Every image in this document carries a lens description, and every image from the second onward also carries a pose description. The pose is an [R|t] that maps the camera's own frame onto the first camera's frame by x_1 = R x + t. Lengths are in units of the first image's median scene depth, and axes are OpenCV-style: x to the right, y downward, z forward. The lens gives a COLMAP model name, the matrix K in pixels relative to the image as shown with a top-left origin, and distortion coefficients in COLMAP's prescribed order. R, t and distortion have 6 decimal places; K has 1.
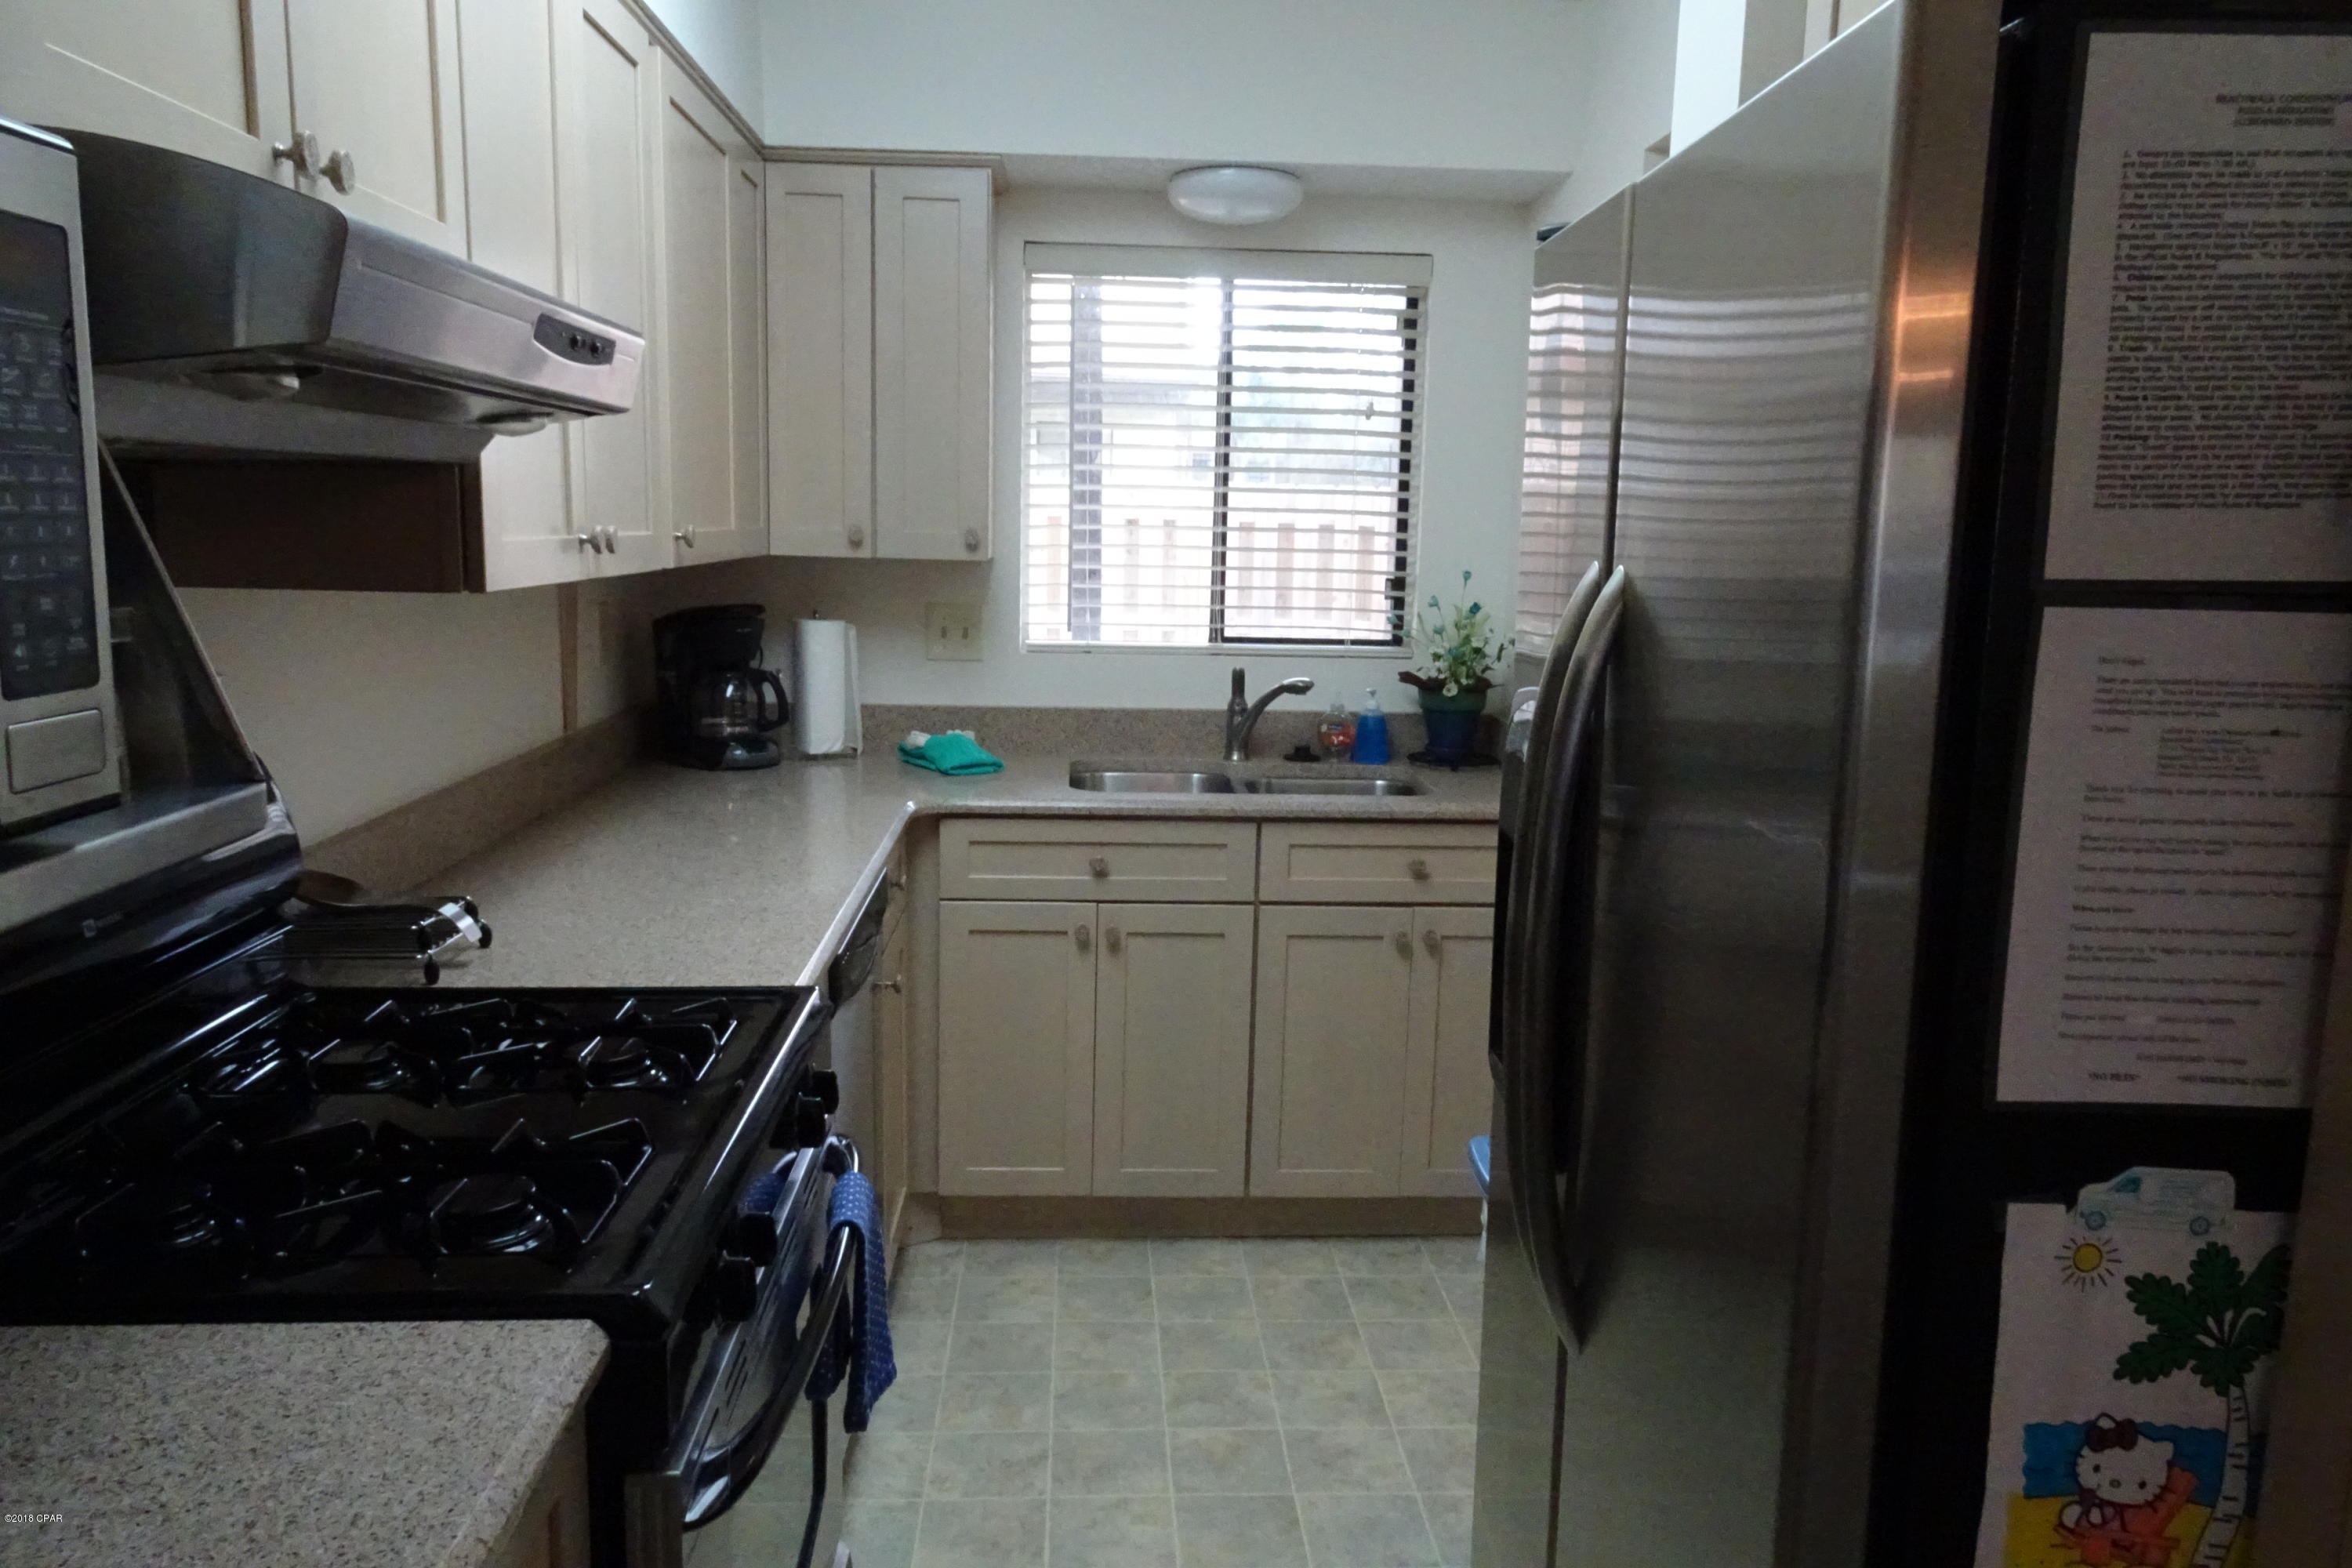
lens RADIAL K [[1684.0, 0, 1174.9], [0, 1684.0, 784.5], [0, 0, 1]] dist [0.017533, -0.003107]
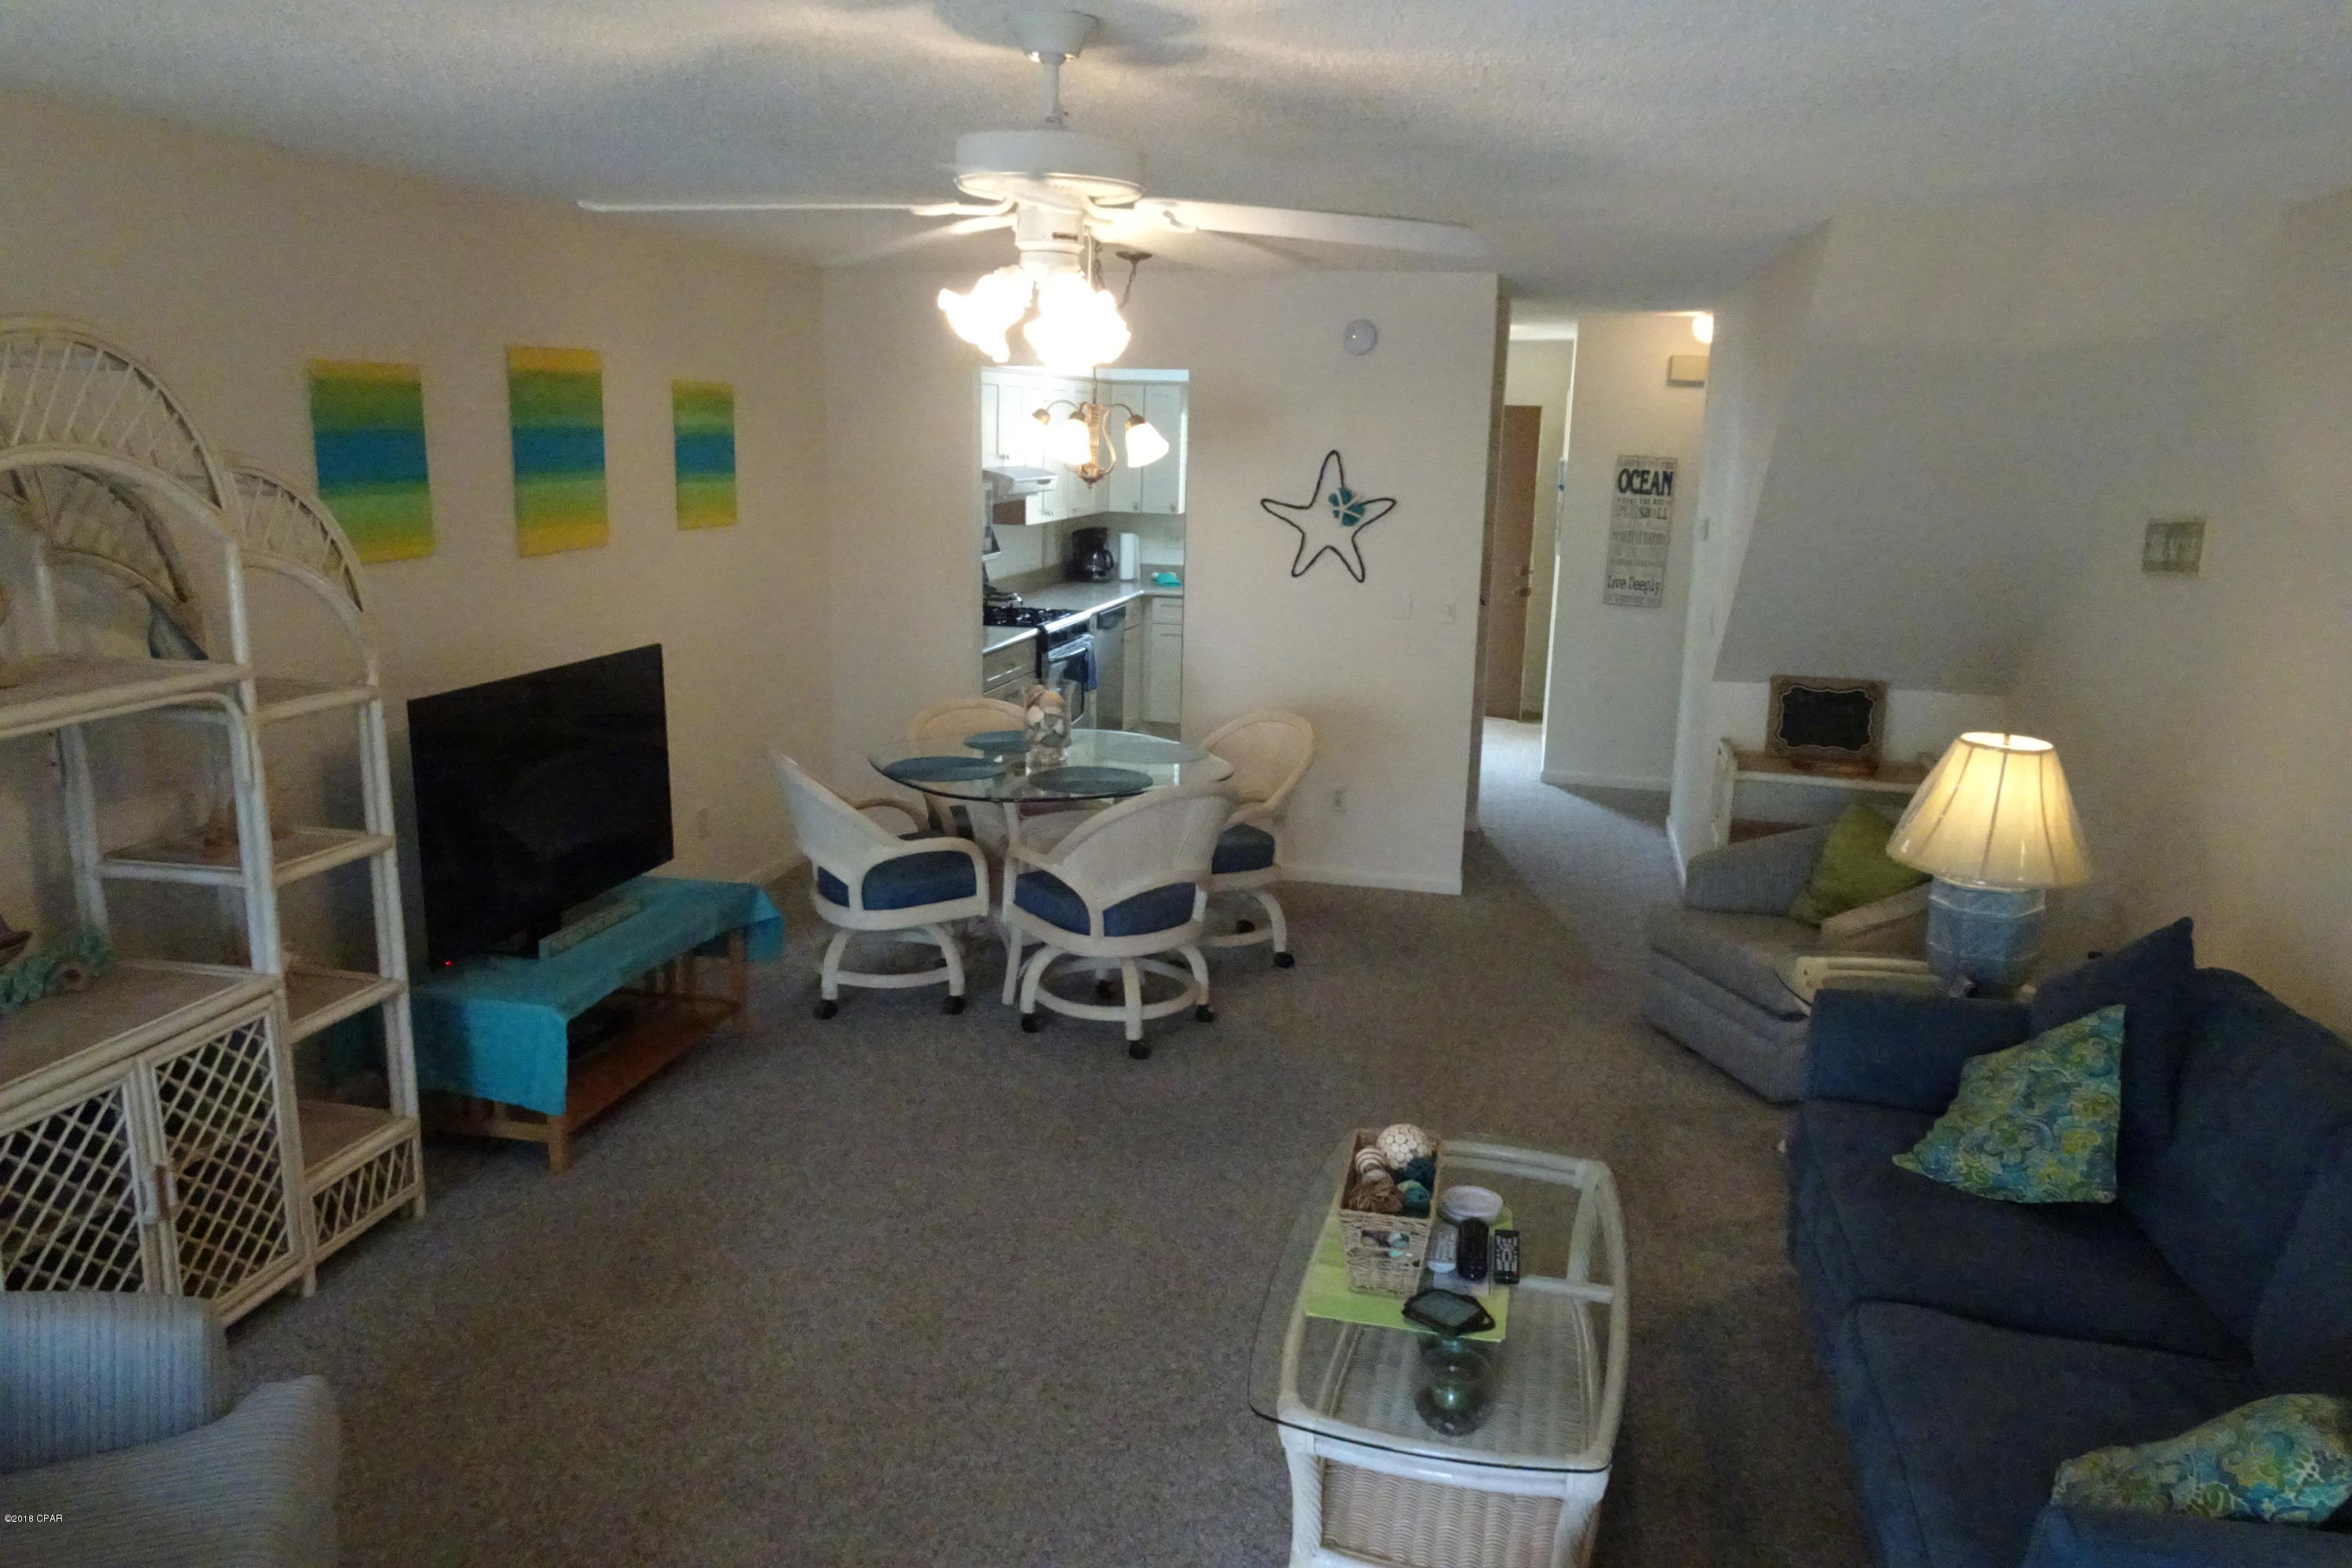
lens RADIAL K [[1684.0, 0, 1178.8], [0, 1684.0, 794.1], [0, 0, 1]] dist [0.017533, -0.003107]
pose [[0.961680, 0.058541, -0.267851, 0.947294], [-0.044001, 0.997230, 0.059975, 0.241618], [0.270620, -0.045891, 0.961592, -2.490915]]
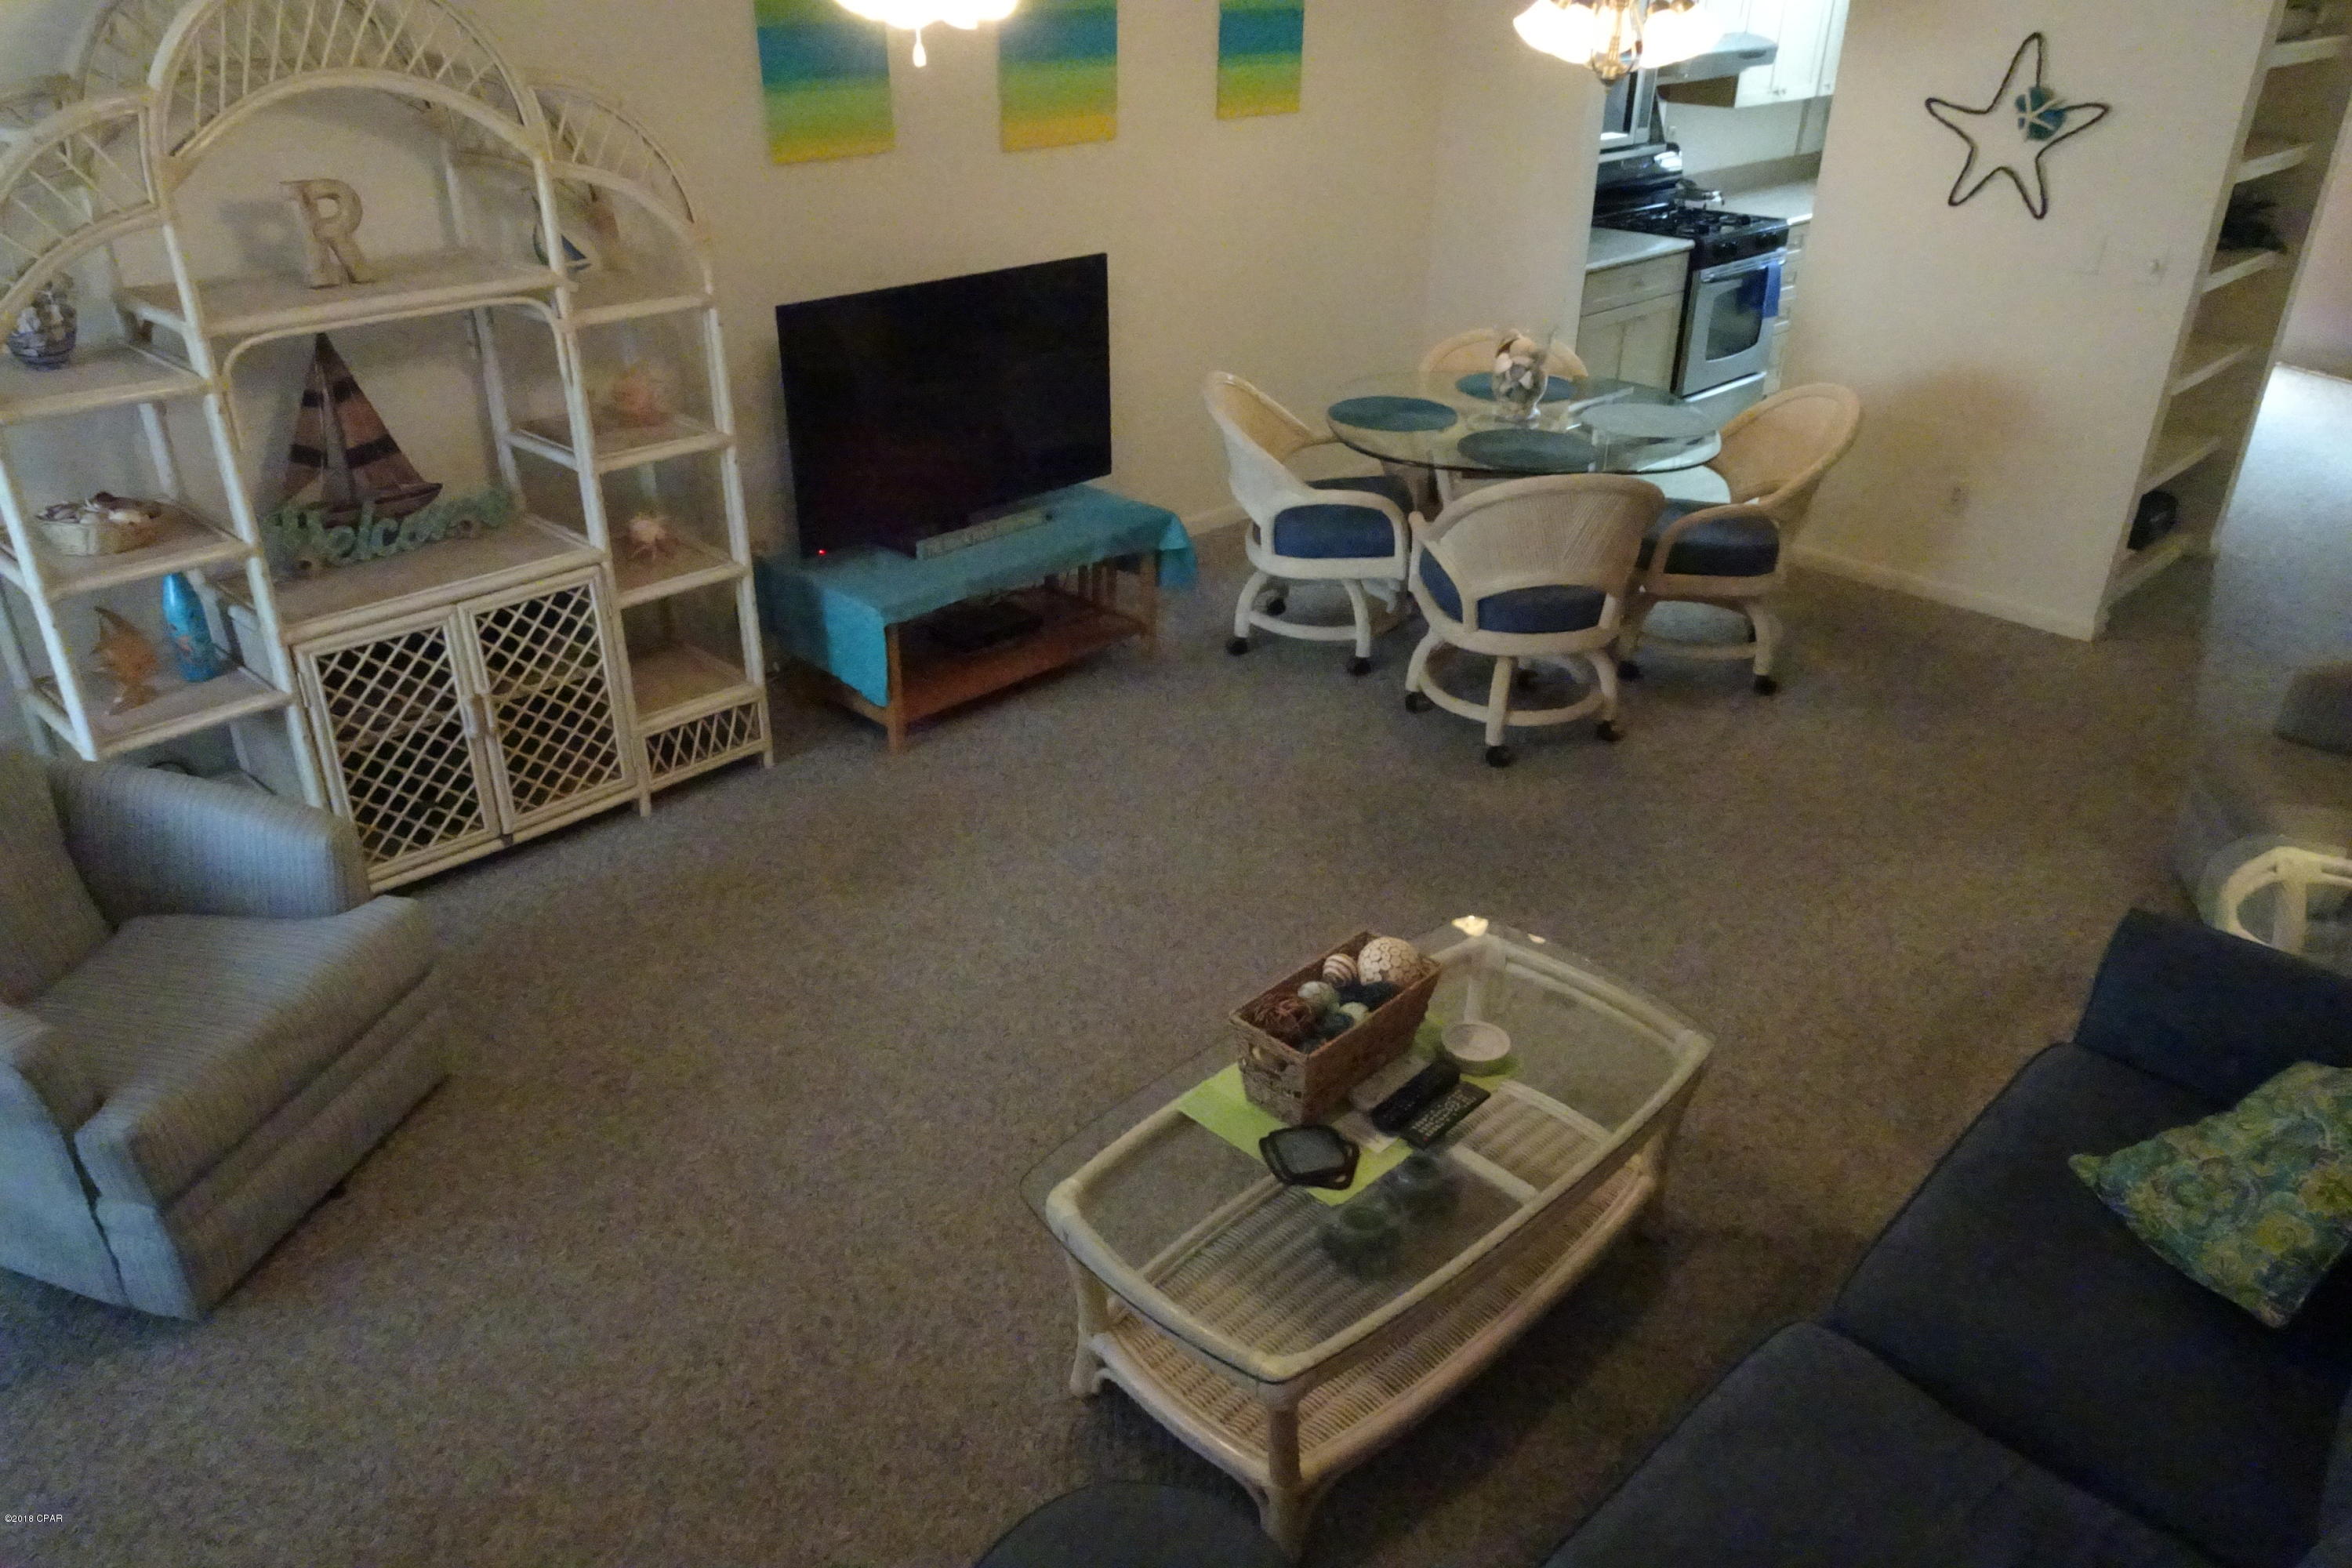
lens RADIAL K [[1684.0, 0, 1179.3], [0, 1684.0, 787.7], [0, 0, 1]] dist [0.017533, -0.003107]
pose [[0.671896, 0.327350, -0.664377, 1.367663], [-0.110652, 0.931324, 0.346975, 0.104137], [0.732333, -0.159617, 0.661975, -2.083637]]
